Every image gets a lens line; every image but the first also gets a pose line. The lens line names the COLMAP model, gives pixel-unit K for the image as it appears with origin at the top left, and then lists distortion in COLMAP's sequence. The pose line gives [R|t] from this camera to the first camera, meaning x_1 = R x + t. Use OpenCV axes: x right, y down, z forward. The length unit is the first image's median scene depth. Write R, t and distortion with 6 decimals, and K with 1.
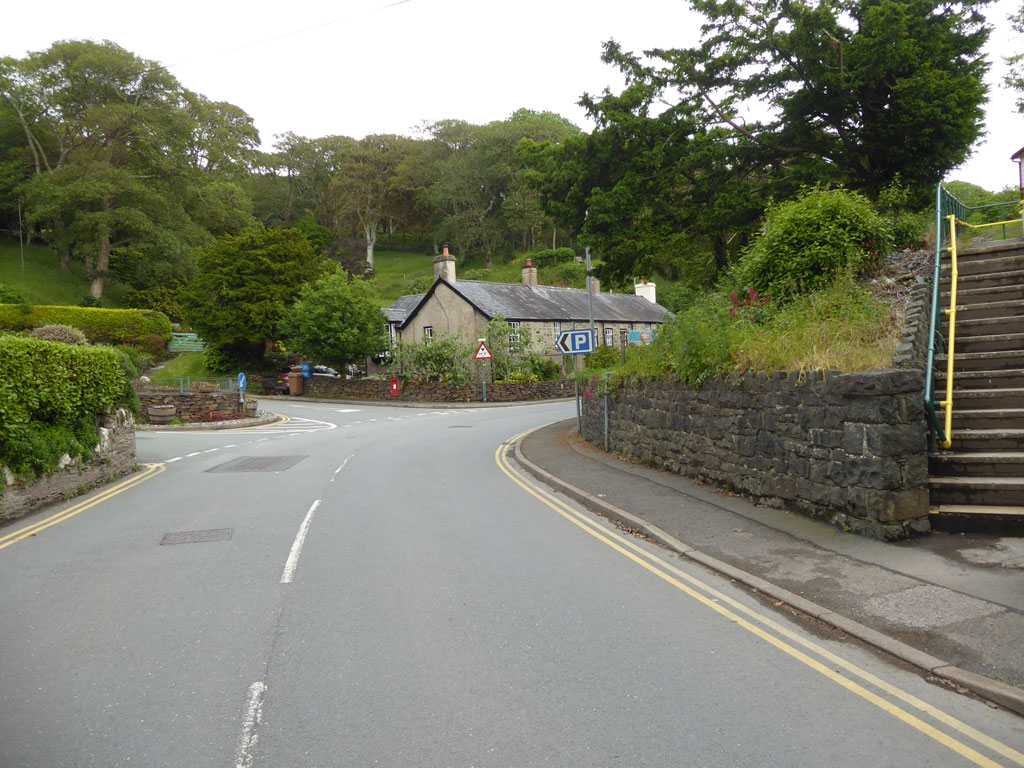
lens RADIAL K [[767.7, 0, 512.0], [0, 767.7, 384.0], [0, 0, 1]] dist [0.000897, -0.008004]
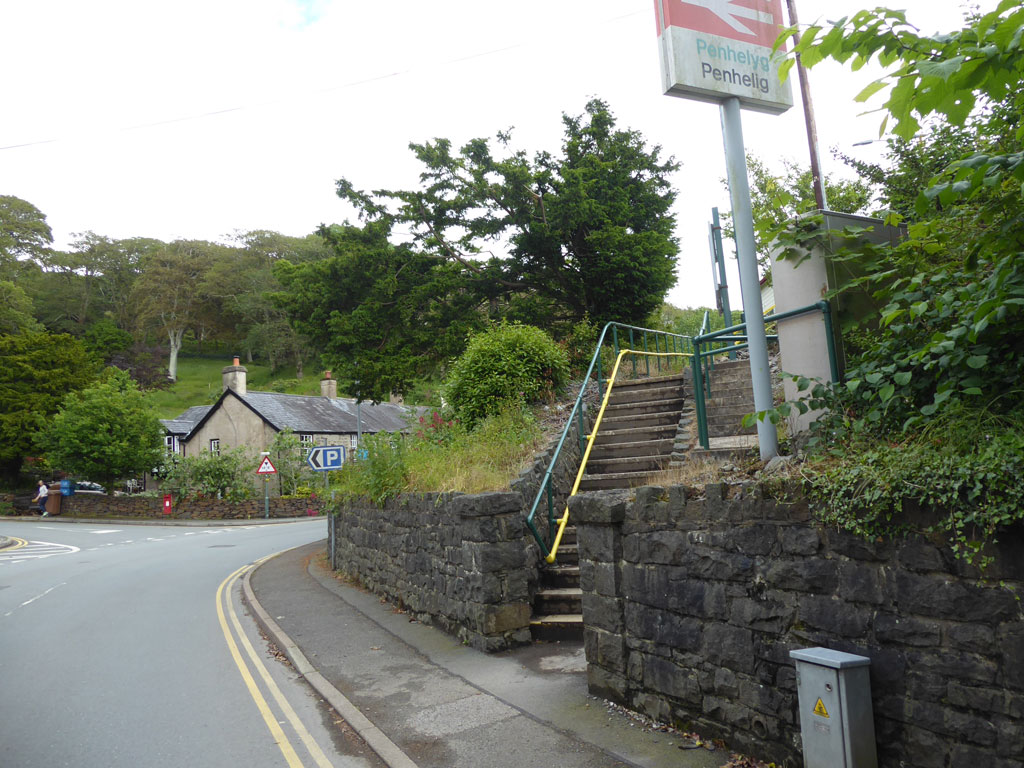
lens RADIAL K [[769.2, 0, 512.0], [0, 769.2, 384.0], [0, 0, 1]] dist [0.010750, 0.000017]
pose [[0.976286, 0.019101, 0.215639, 0.053128], [0.011841, 0.989897, -0.141291, -0.003104], [-0.216159, 0.140494, 0.966197, -0.021213]]
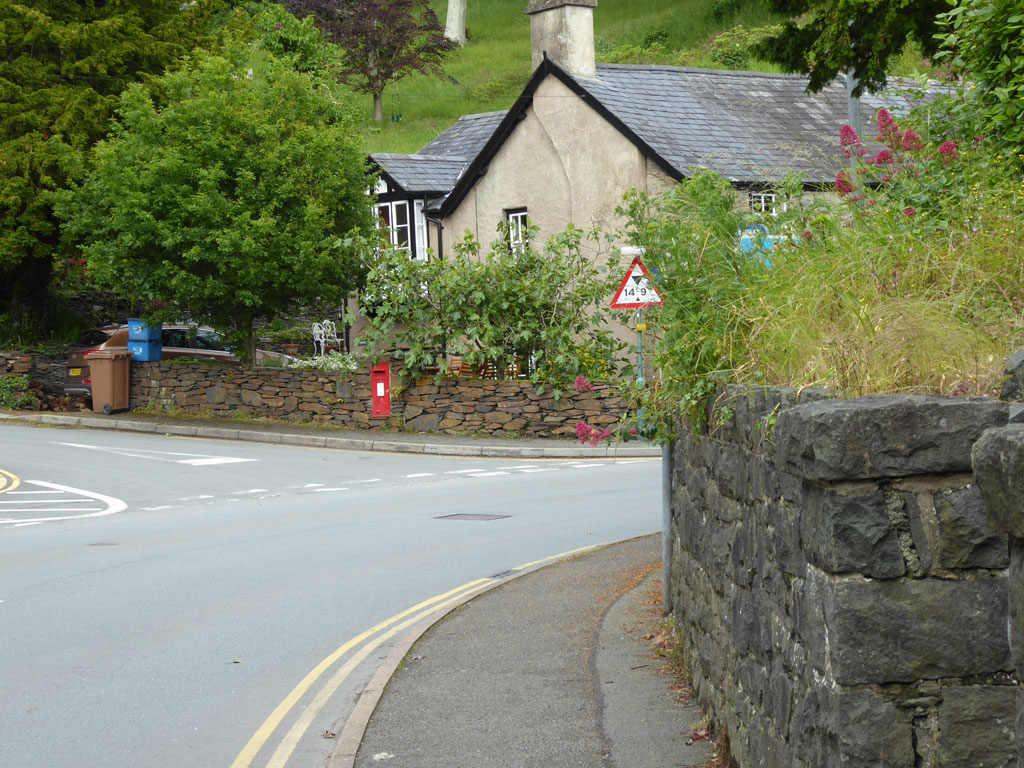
lens RADIAL K [[2337.0, 0, 512.0], [0, 2337.0, 384.0], [0, 0, 1]] dist [0.075861, -0.082769]
pose [[0.981331, 0.011325, -0.191995, 0.100573], [-0.010460, 0.999930, 0.005518, -0.005256], [0.192044, -0.003406, 0.981380, 0.012758]]
